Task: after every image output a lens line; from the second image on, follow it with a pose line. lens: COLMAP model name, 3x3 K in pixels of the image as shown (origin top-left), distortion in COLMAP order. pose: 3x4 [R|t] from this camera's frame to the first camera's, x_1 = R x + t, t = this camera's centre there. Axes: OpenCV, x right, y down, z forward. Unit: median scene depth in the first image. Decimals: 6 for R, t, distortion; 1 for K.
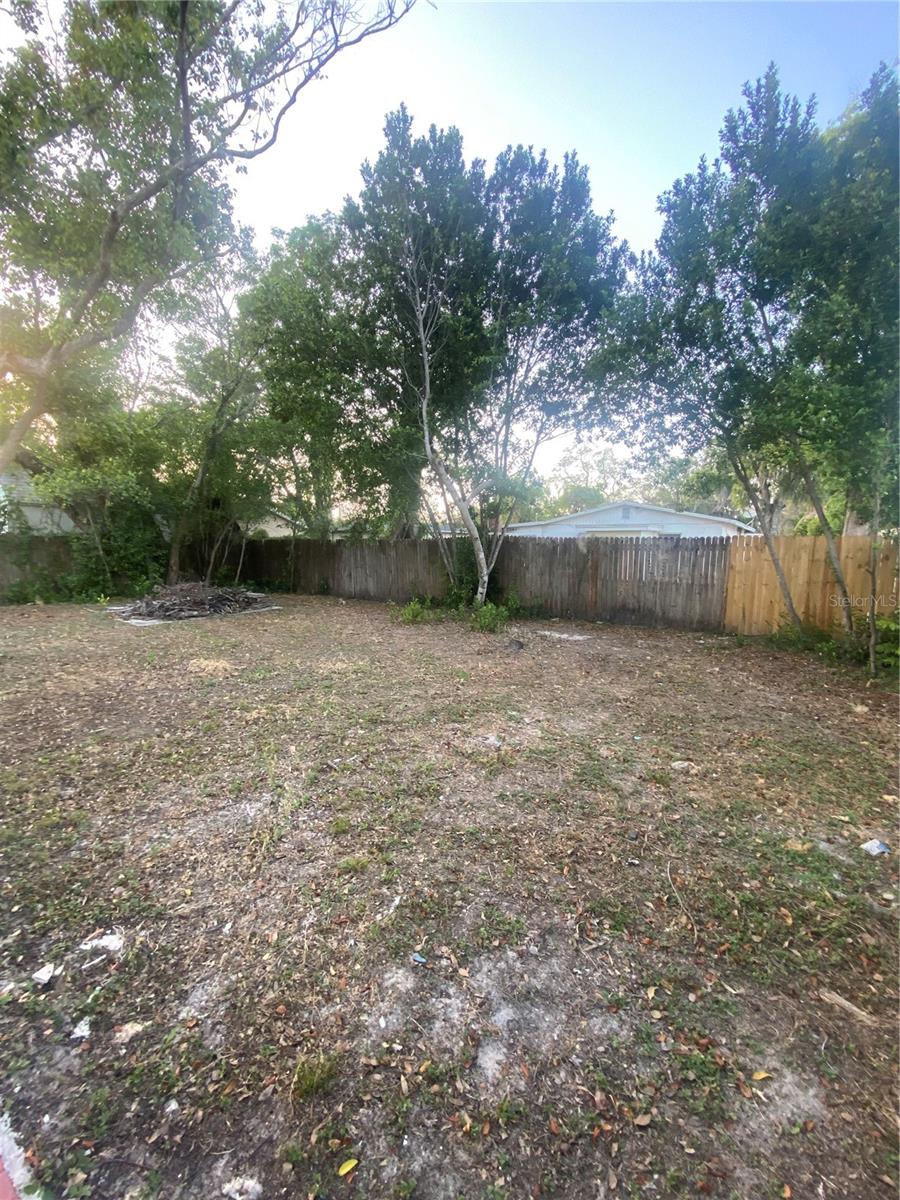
lens RADIAL K [[427.8, 0, 449.6], [0, 427.8, 605.7], [0, 0, 1]] dist [-0.017438, -0.002163]
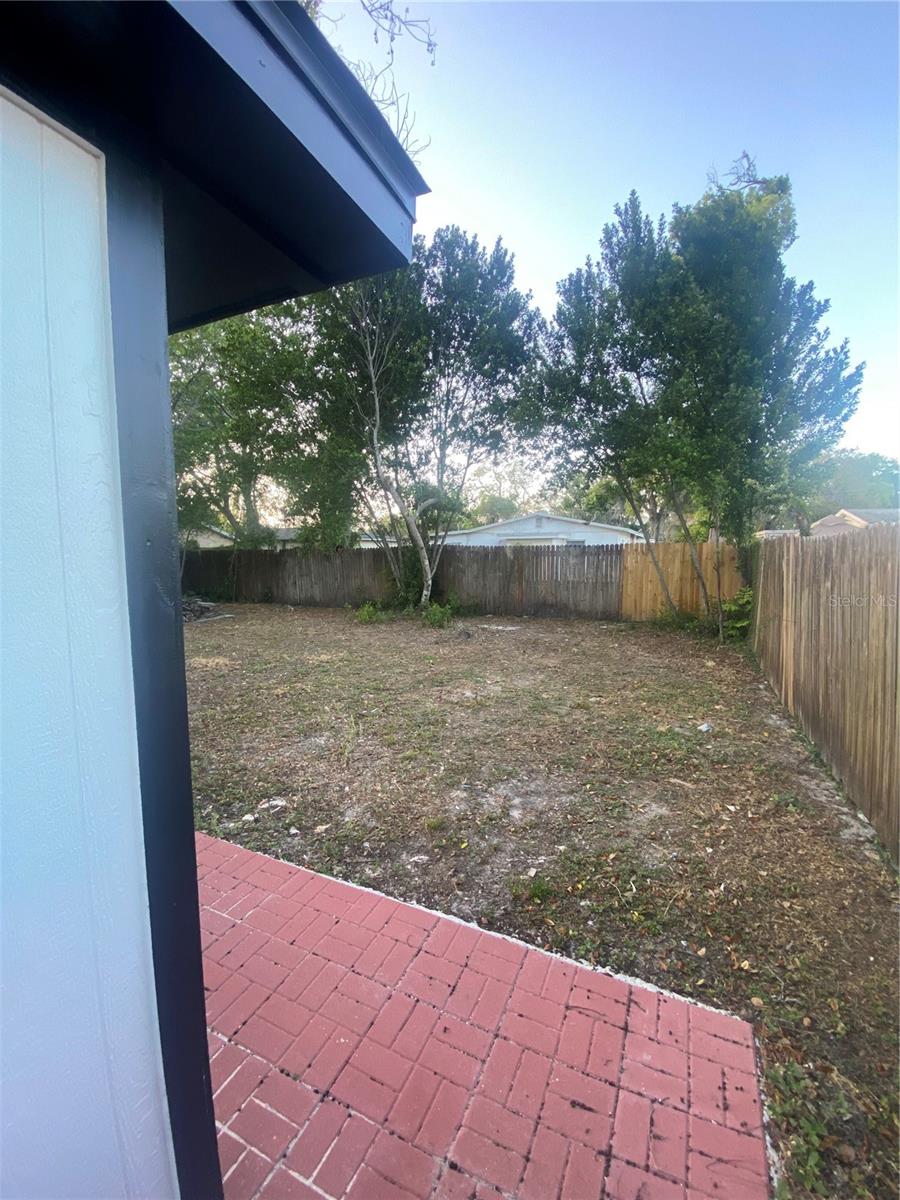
lens RADIAL K [[489.3, 0, 448.8], [0, 489.3, 595.2], [0, 0, 1]] dist [0.012133, -0.016917]
pose [[0.974849, -0.031116, 0.220683, -0.198449], [0.043024, 0.997854, -0.049361, 0.047971], [-0.218673, 0.057614, 0.974096, -0.357442]]
